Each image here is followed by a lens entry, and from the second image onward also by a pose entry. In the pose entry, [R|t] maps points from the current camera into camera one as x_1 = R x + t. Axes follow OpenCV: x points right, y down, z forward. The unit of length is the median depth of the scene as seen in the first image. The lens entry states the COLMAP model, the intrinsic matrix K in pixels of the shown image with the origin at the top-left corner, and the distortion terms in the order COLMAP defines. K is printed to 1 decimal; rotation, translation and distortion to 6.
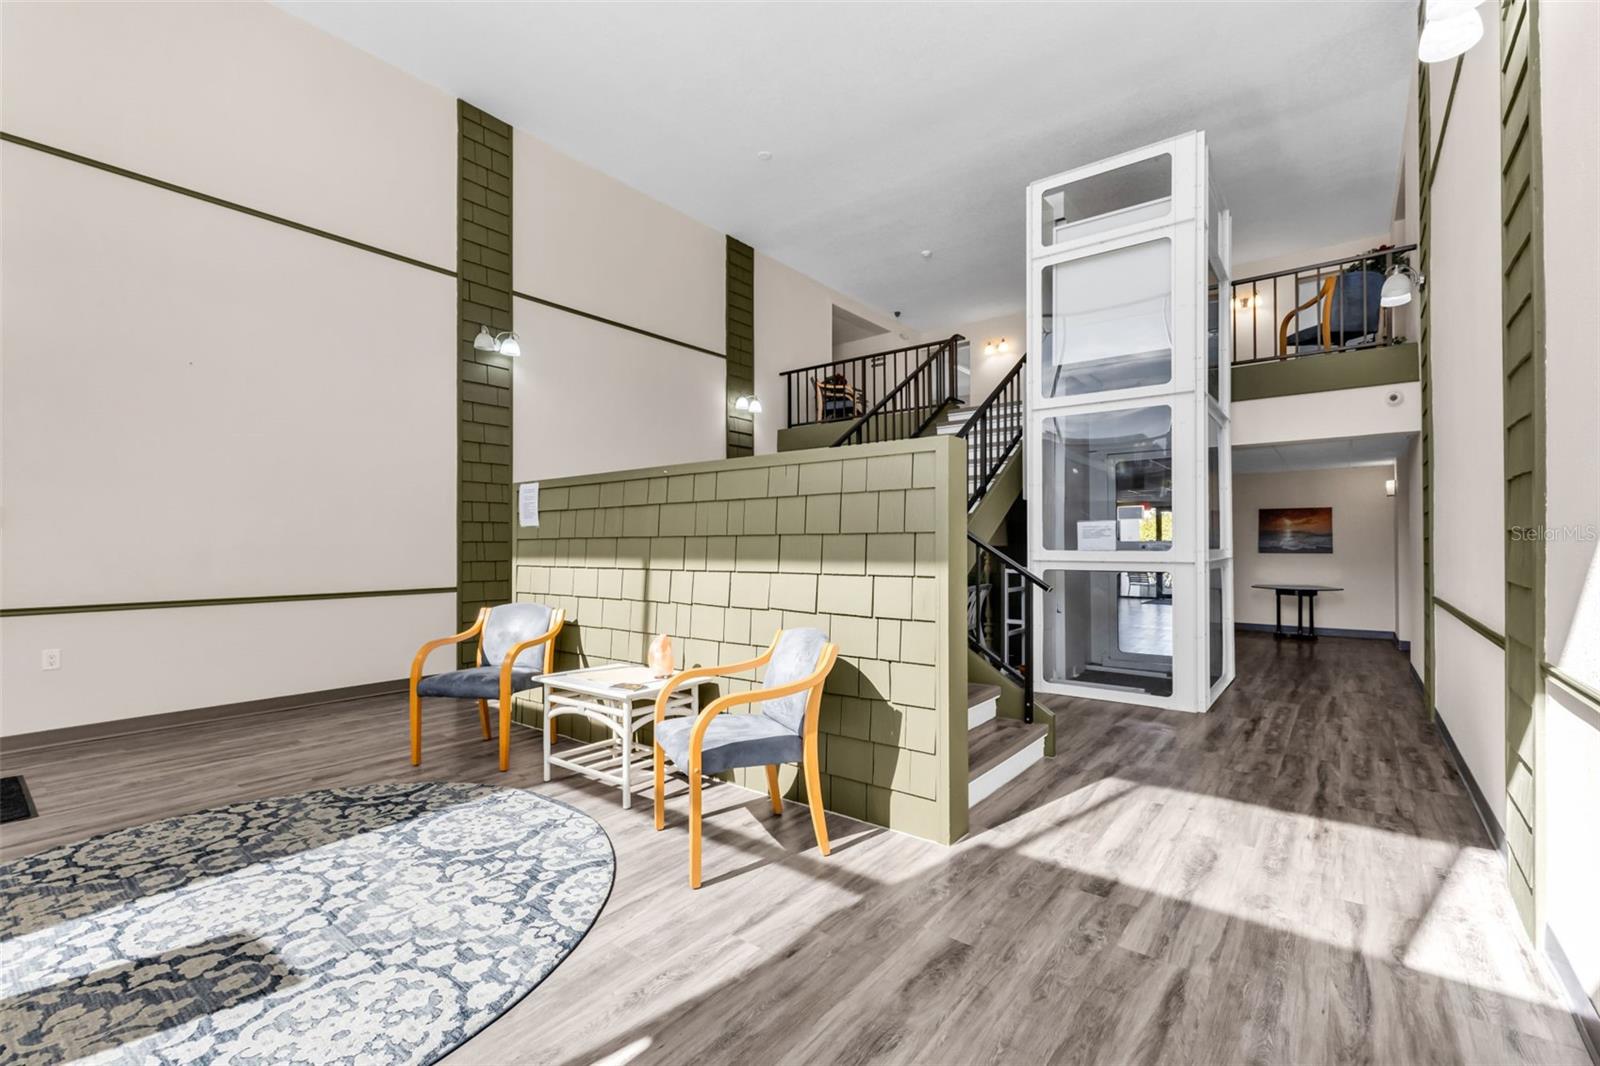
lens RADIAL K [[689.3, 0, 805.5], [0, 689.3, 527.4], [0, 0, 1]] dist [0.004240, -0.000530]
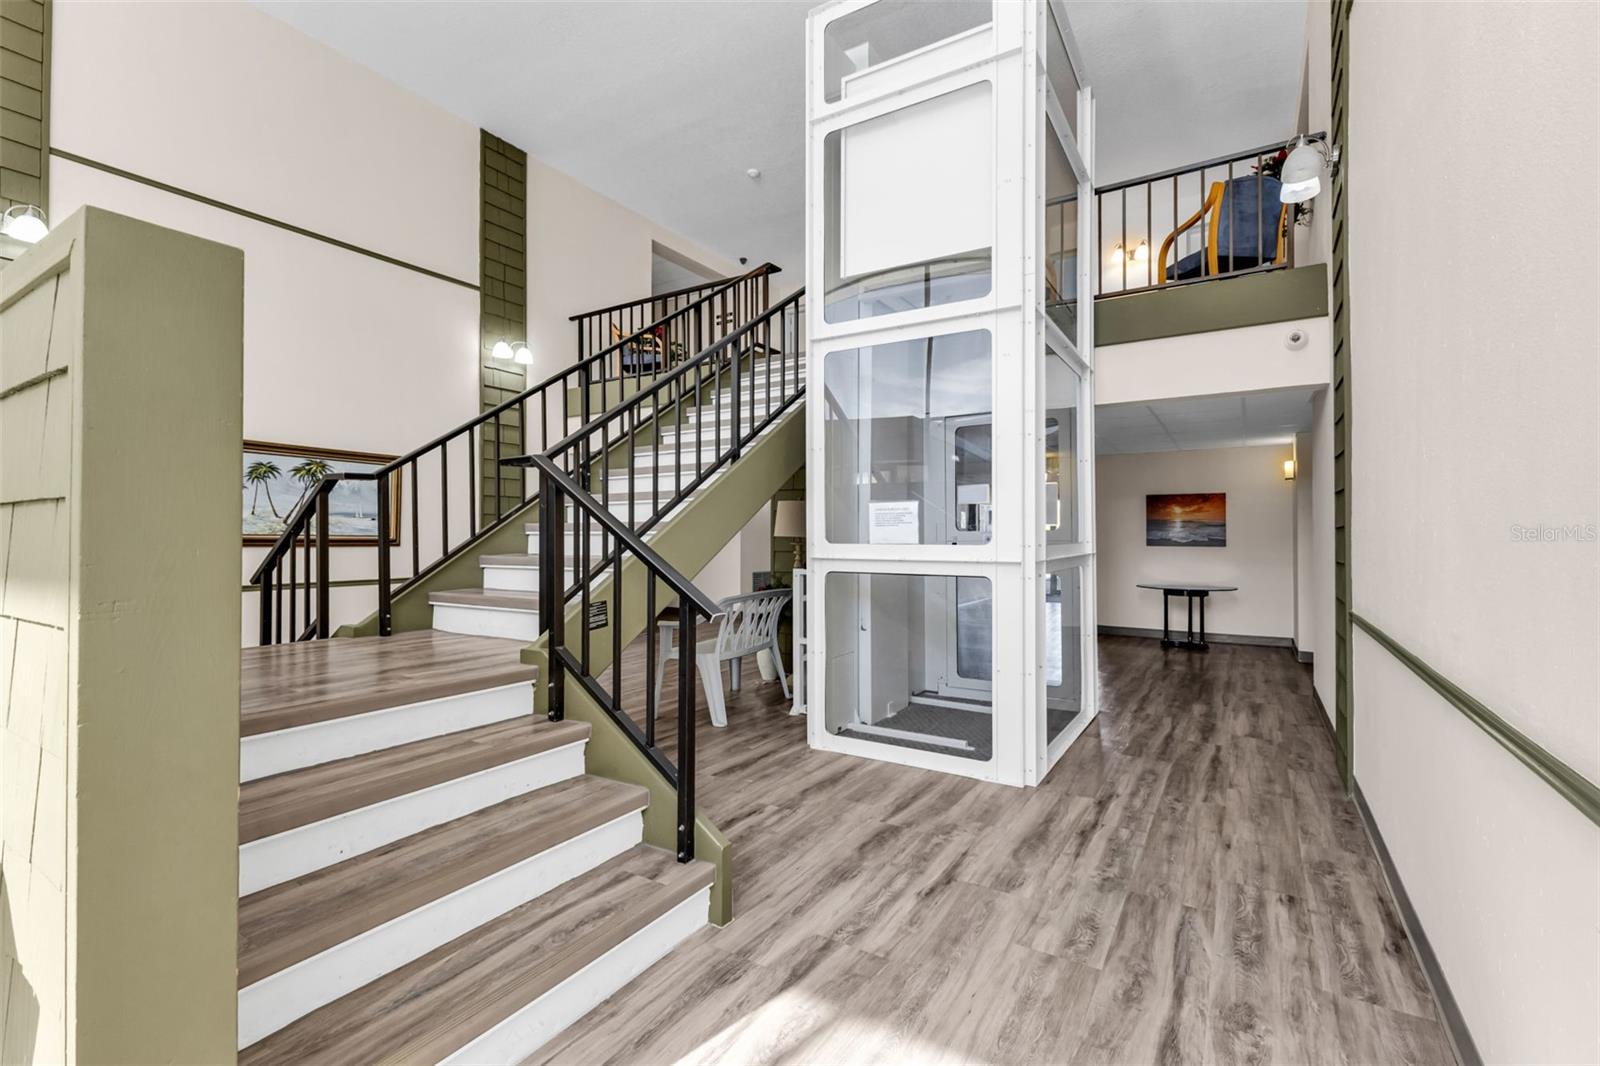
lens RADIAL K [[698.6, 0, 800.1], [0, 698.6, 515.6], [0, 0, 1]] dist [0.007063, -0.000851]
pose [[0.995365, 0.004304, 0.096075, 0.254034], [-0.003959, 0.999985, -0.003782, 0.007675], [-0.096090, 0.003384, 0.995367, 0.307465]]
